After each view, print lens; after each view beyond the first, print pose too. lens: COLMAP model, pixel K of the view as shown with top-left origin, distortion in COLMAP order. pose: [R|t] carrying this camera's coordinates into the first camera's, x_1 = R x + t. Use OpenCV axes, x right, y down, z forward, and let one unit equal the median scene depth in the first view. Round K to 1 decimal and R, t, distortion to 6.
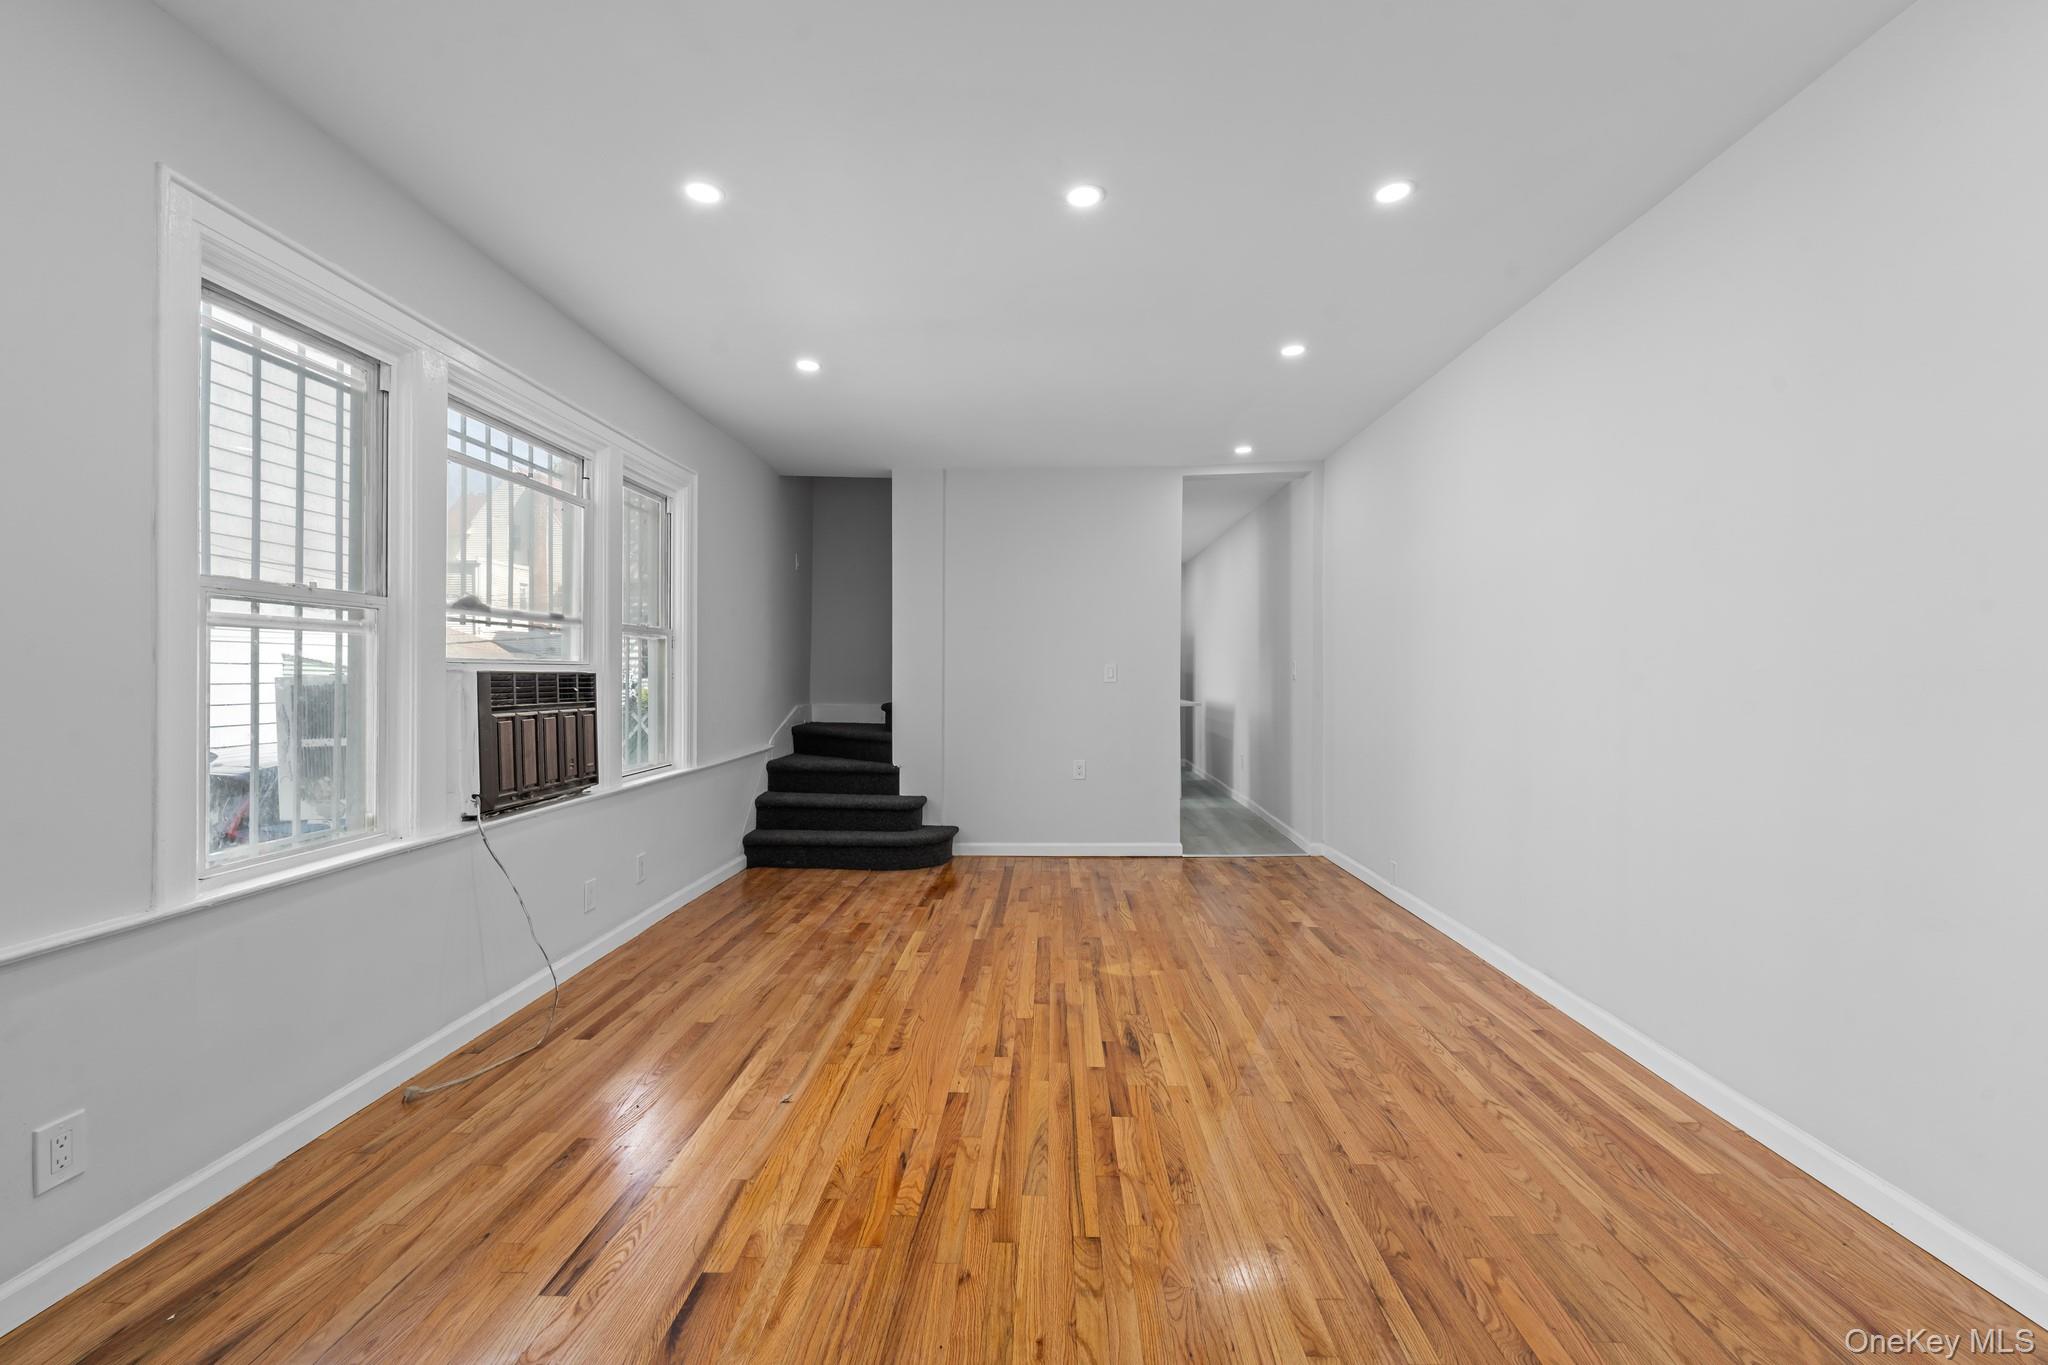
lens RADIAL K [[832.0, 0, 1019.5], [0, 832.0, 674.4], [0, 0, 1]] dist [-0.000237, -0.000835]
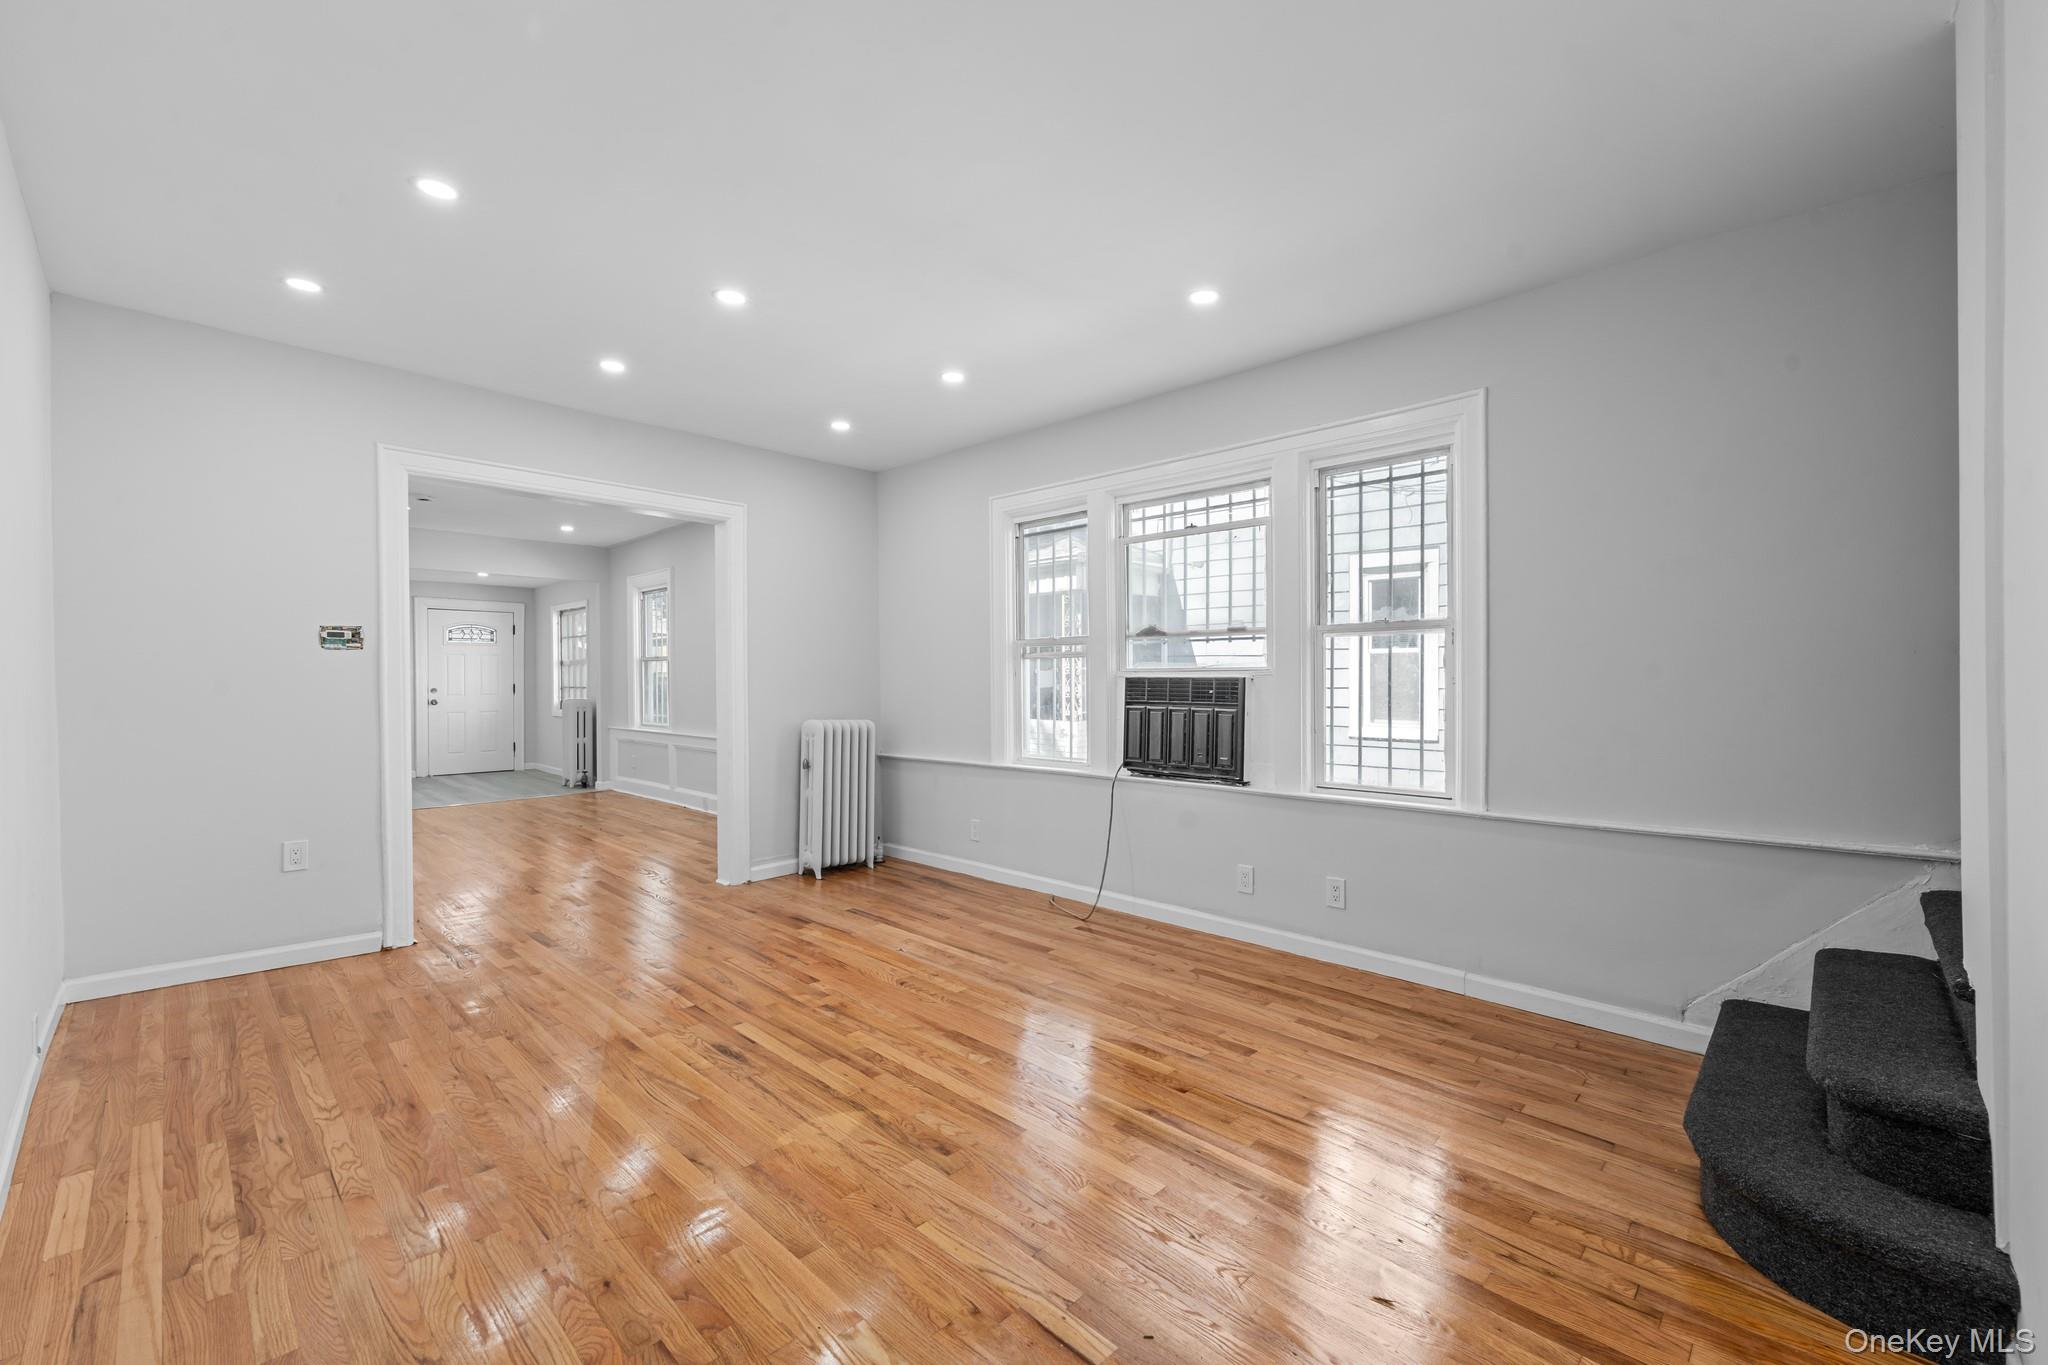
lens RADIAL K [[832.0, 0, 1021.7], [0, 832.0, 675.7], [0, 0, 1]] dist [-0.000237, -0.000835]
pose [[-0.671146, -0.001221, -0.741324, 0.581071], [0.000439, 0.999998, -0.002045, -0.003062], [0.741325, -0.001697, -0.671144, 1.759835]]
